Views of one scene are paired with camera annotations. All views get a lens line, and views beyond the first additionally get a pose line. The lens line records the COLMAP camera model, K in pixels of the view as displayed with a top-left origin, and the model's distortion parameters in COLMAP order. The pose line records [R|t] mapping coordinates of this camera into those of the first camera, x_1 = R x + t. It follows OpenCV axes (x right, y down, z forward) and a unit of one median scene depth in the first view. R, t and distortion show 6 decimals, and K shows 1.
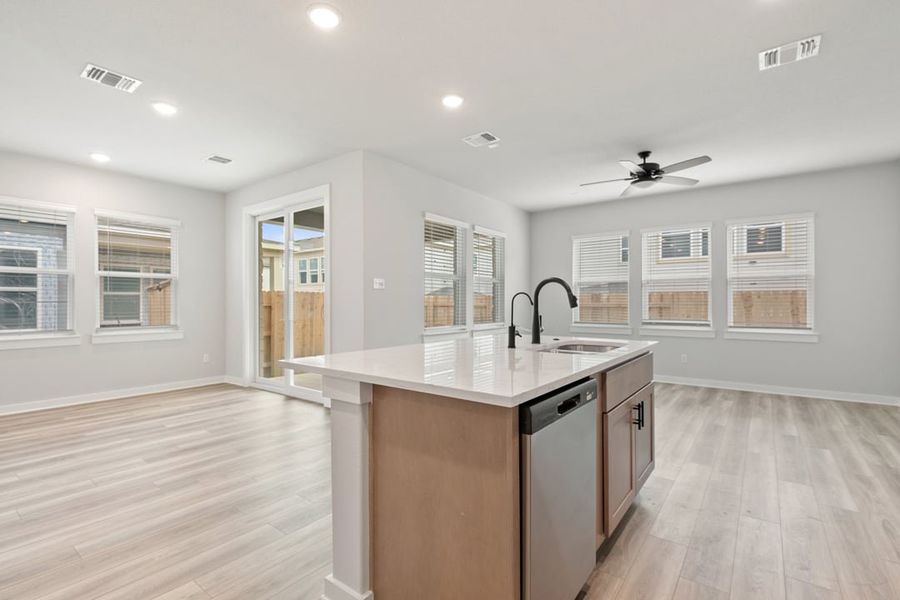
lens RADIAL K [[409.4, 0, 448.3], [0, 409.4, 302.7], [0, 0, 1]] dist [0.000897, -0.004926]
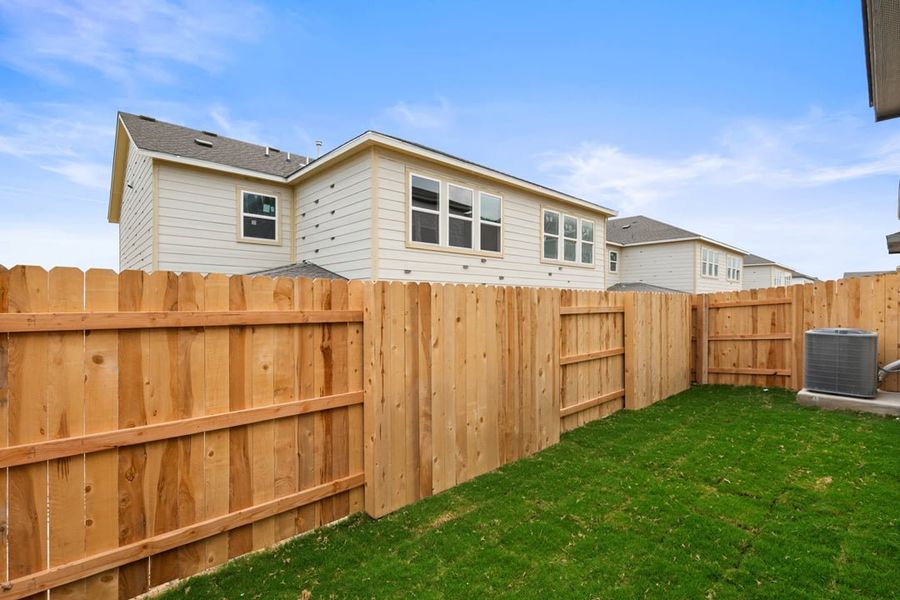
lens RADIAL K [[409.4, 0, 444.5], [0, 409.4, 308.4], [0, 0, 1]] dist [0.000897, -0.004926]
pose [[0.179918, -0.012486, 0.983602, -0.330842], [-0.000531, 0.999918, 0.012790, -0.006800], [-0.983681, -0.002823, 0.179897, 1.819084]]
